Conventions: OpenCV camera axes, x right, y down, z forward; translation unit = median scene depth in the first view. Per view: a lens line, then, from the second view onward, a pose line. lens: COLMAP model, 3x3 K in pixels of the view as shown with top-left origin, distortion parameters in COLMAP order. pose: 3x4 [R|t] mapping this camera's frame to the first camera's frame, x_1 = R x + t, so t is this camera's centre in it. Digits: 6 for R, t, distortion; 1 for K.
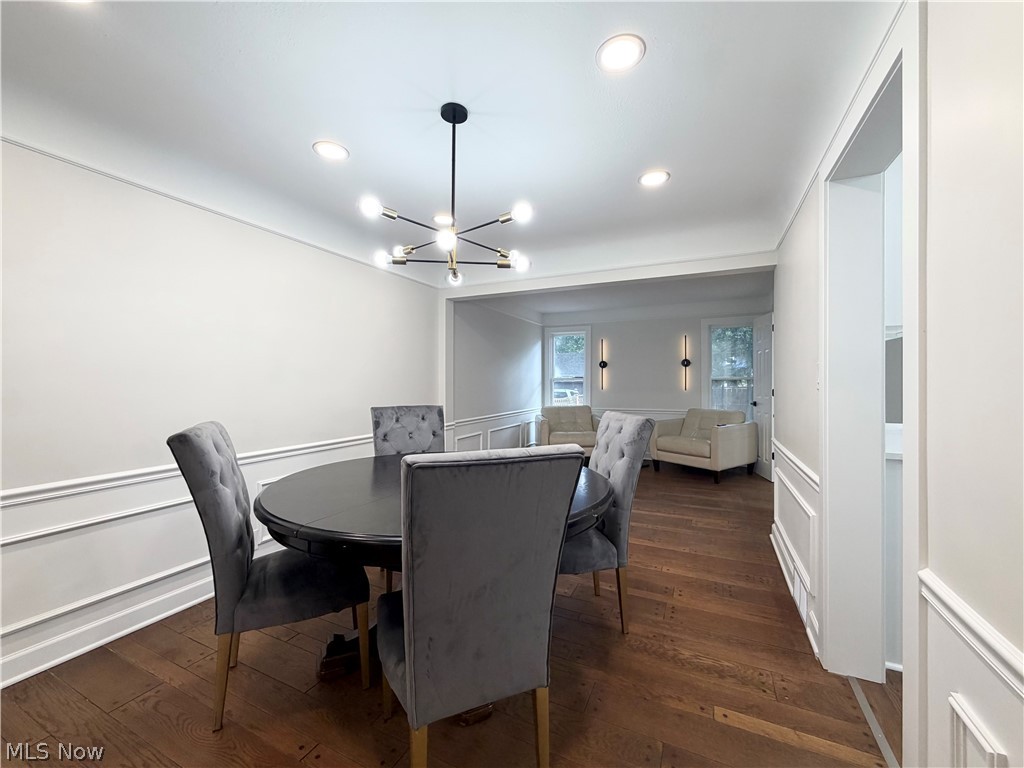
lens RADIAL K [[408.6, 0, 507.3], [0, 408.6, 383.0], [0, 0, 1]] dist [-0.000382, -0.000311]
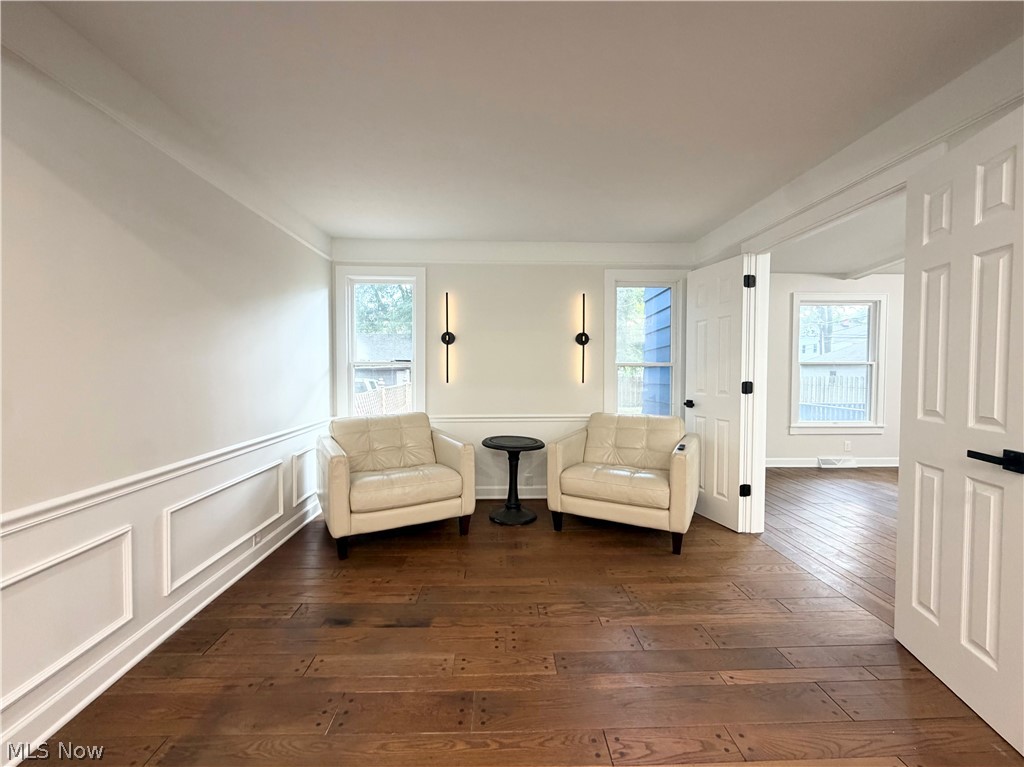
lens RADIAL K [[408.6, 0, 507.3], [0, 408.6, 382.5], [0, 0, 1]] dist [-0.000382, -0.000311]
pose [[0.880117, -0.012842, 0.474583, 0.024210], [-0.001689, 0.999543, 0.030179, -0.000873], [-0.474753, -0.027363, 0.879693, 0.294697]]
